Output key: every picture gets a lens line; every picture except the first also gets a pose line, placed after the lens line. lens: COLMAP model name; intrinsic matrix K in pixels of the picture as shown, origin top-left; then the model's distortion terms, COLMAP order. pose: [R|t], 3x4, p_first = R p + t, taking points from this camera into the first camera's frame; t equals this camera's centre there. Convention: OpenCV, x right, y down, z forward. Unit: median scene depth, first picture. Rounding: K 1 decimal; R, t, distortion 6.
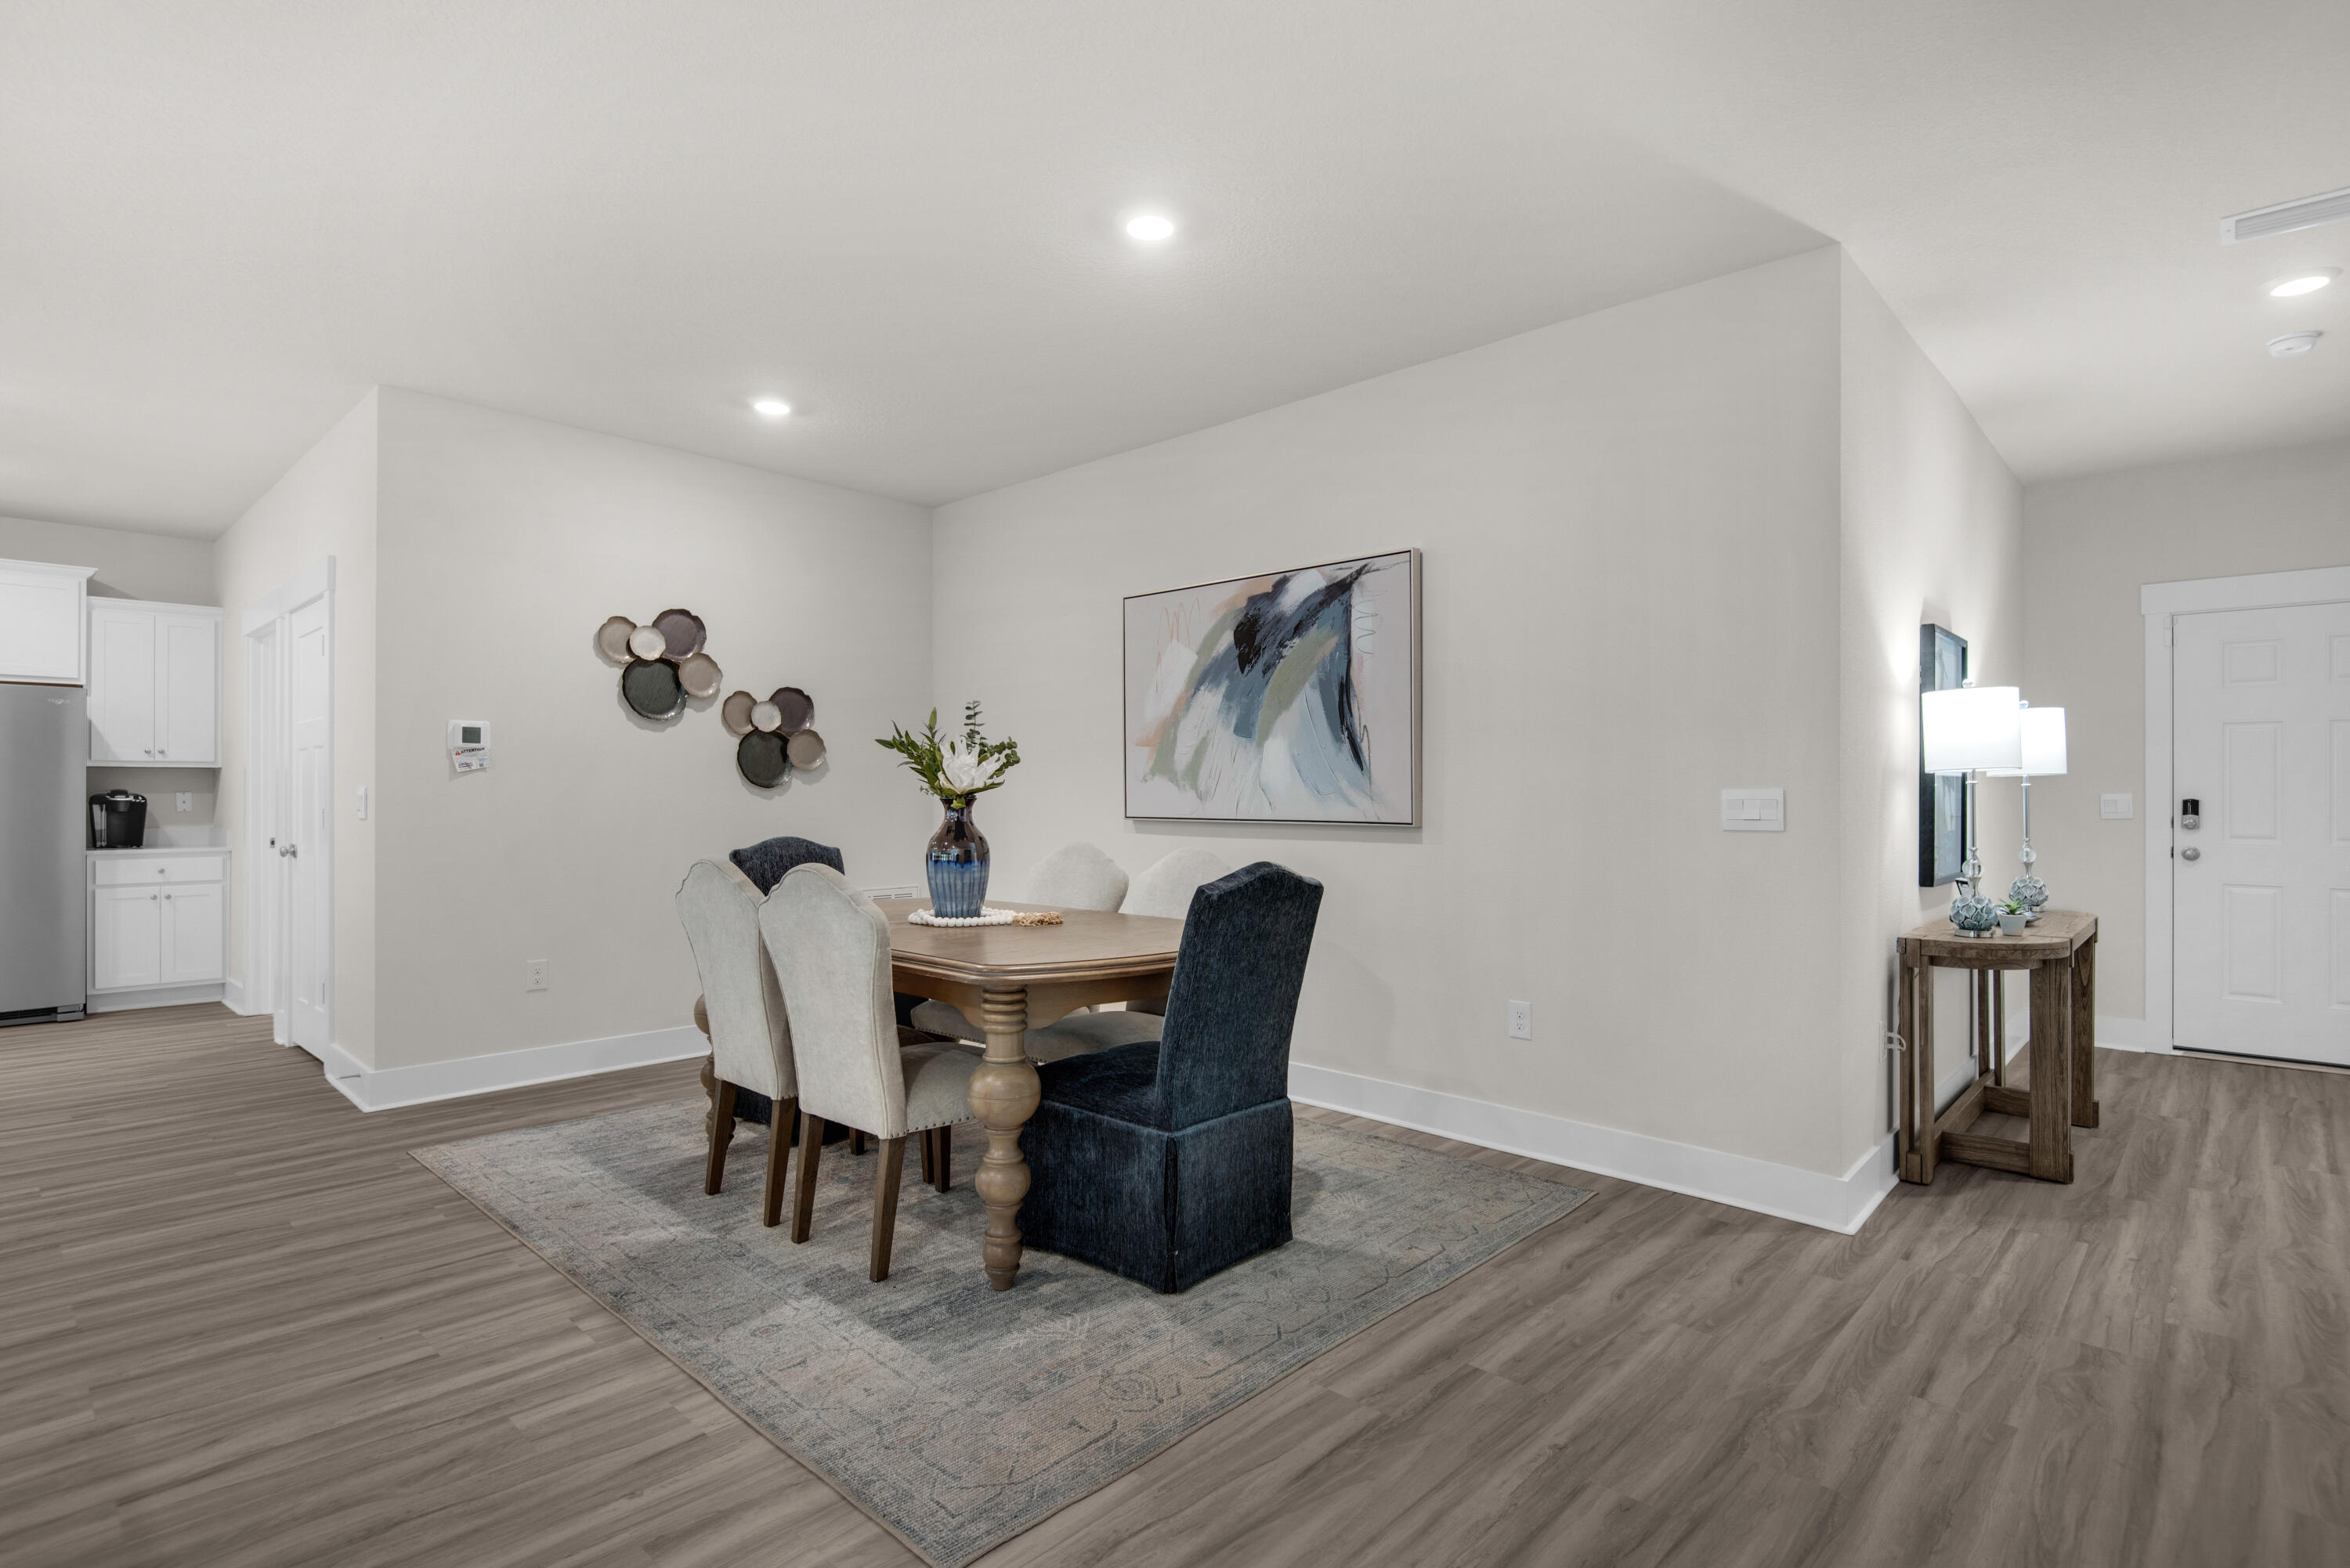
lens RADIAL K [[1157.5, 0, 1175.0], [0, 1157.5, 784.0], [0, 0, 1]] dist [0.000448, 0.000123]
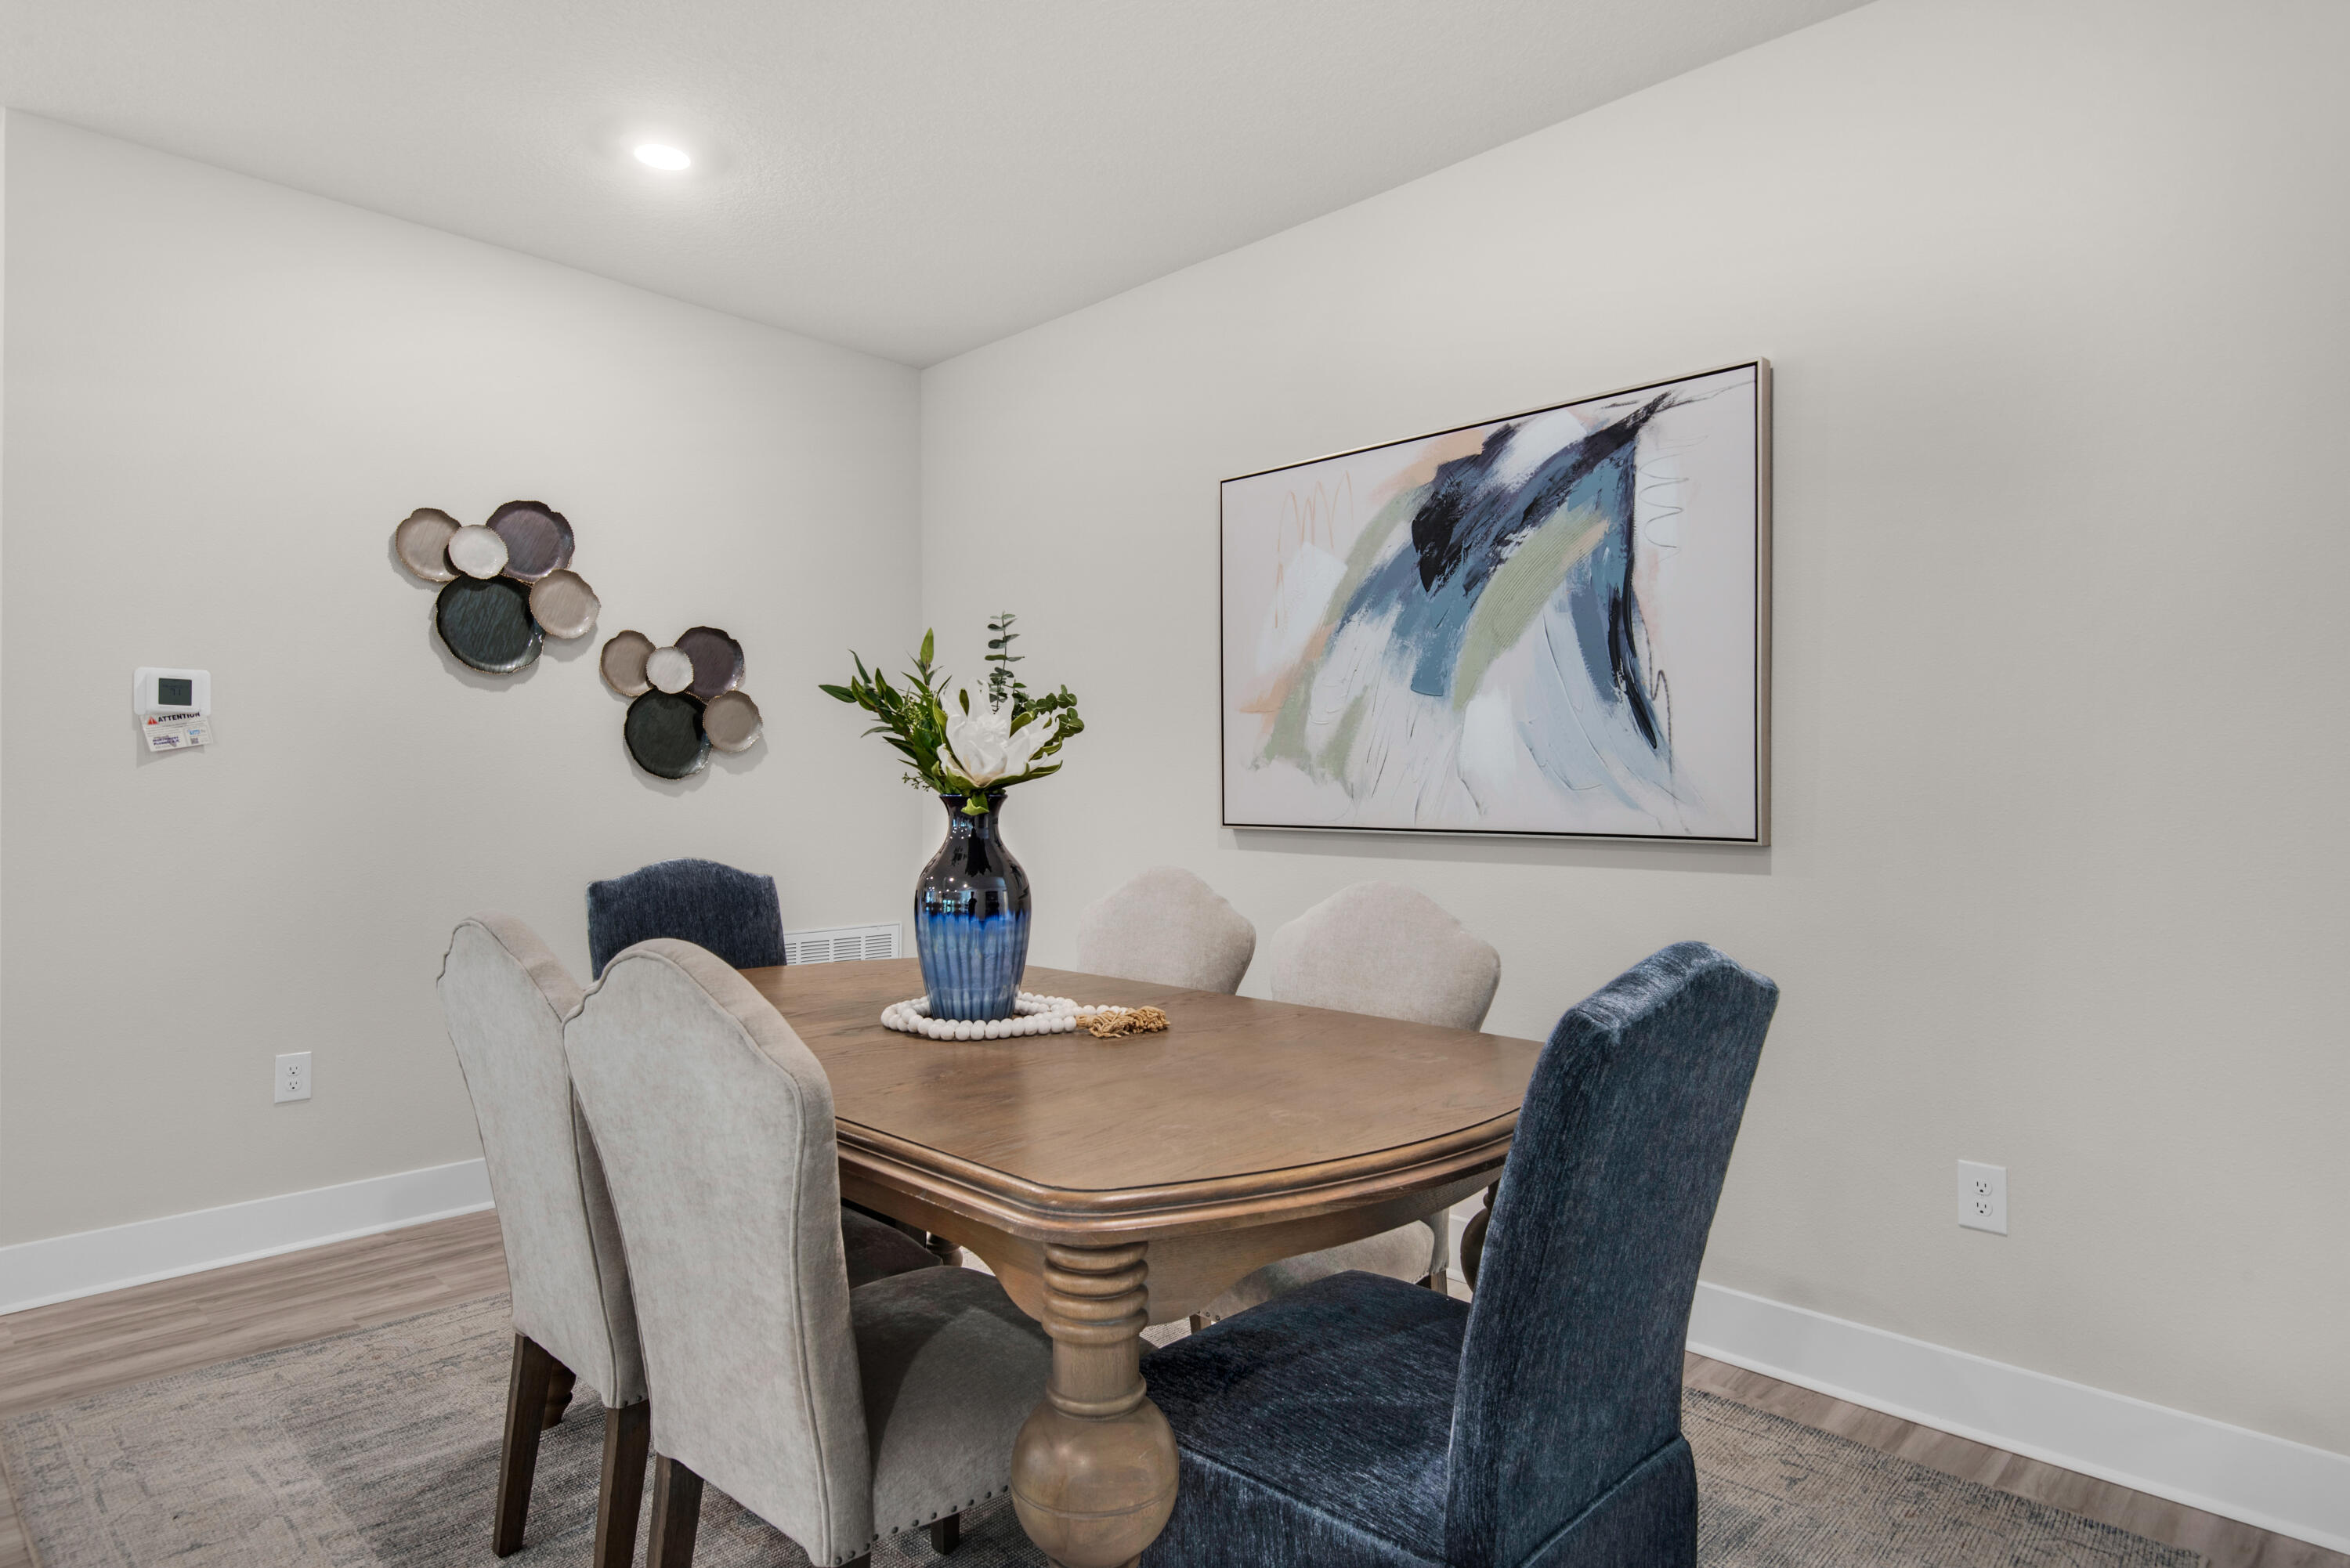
lens RADIAL K [[1348.1, 0, 1175.0], [0, 1348.1, 784.0], [0, 0, 1]] dist [0.011454, -0.001083]
pose [[0.999833, 0.000284, -0.018295, -0.069153], [-0.000186, 0.999986, 0.005318, 0.002998], [0.018296, -0.005314, 0.999818, 0.314828]]
